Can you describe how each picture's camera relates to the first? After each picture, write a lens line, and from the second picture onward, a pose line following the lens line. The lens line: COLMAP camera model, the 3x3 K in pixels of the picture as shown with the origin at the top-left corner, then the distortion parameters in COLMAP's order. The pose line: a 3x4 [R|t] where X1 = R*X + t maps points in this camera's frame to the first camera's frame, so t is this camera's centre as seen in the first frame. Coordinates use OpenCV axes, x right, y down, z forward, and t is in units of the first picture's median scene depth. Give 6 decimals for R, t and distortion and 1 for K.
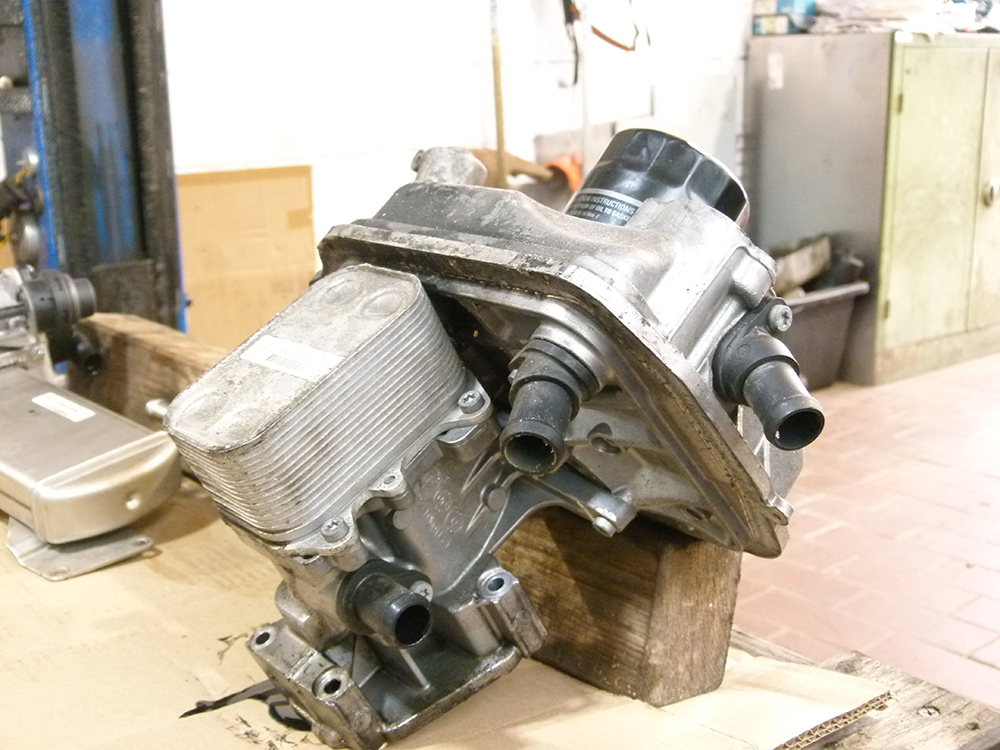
lens RADIAL K [[1243.9, 0, 502.8], [0, 1243.9, 406.4], [0, 0, 1]] dist [-0.030706, 0.061638]
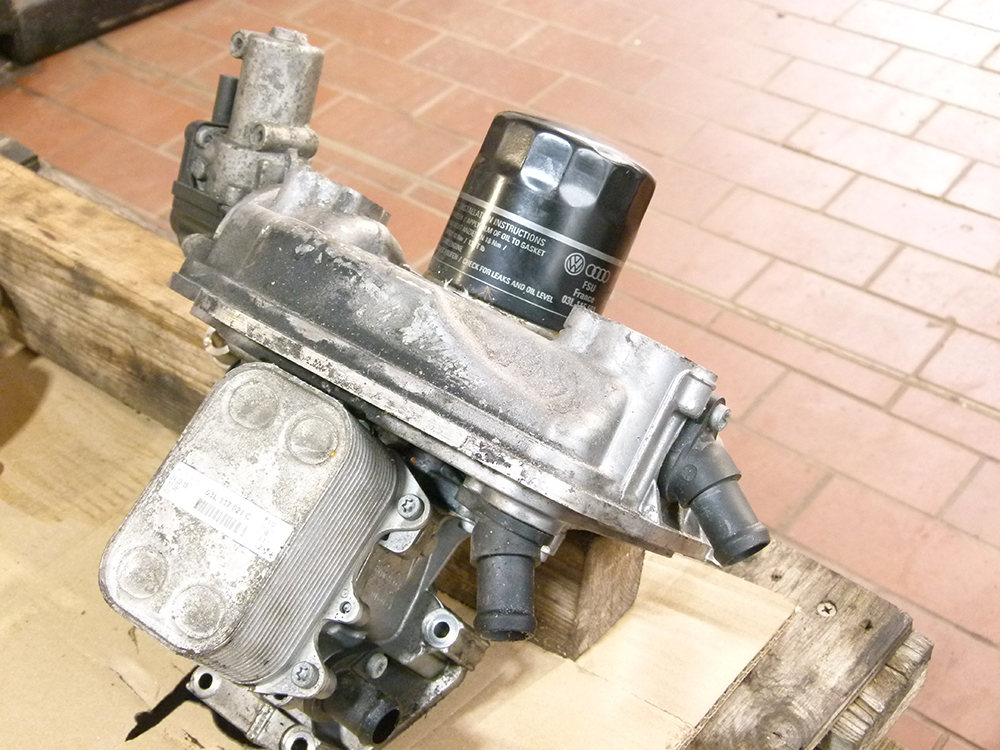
lens RADIAL K [[1478.2, 0, 480.3], [0, 1478.2, 378.0], [0, 0, 1]] dist [0.011482, 0.151742]
pose [[0.977866, -0.150245, 0.145621, -0.119081], [0.072120, 0.895351, 0.439483, -0.569305], [-0.196412, -0.419253, 0.886369, -0.001566]]
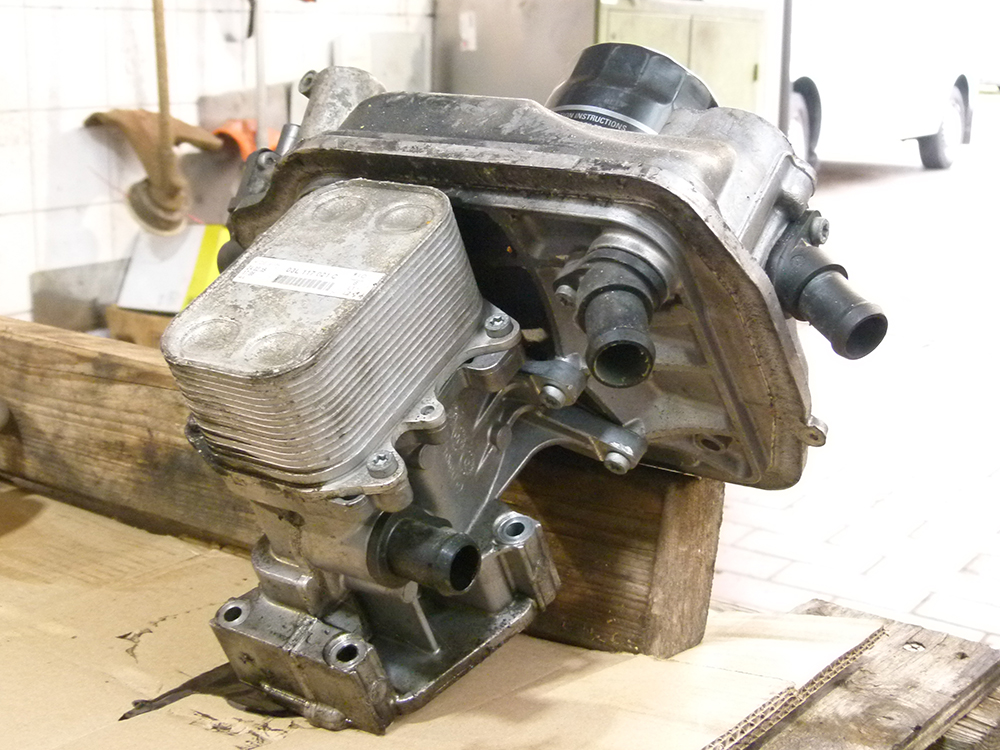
lens RADIAL K [[1470.8, 0, 500.0], [0, 1470.8, 375.0], [0, 0, 1]] dist [-0.025769, -0.003950]
pose [[0.964253, -0.025255, 0.263776, -0.292973], [0.034994, 0.998866, -0.032289, 0.063684], [-0.262661, 0.040365, 0.964043, -0.039036]]
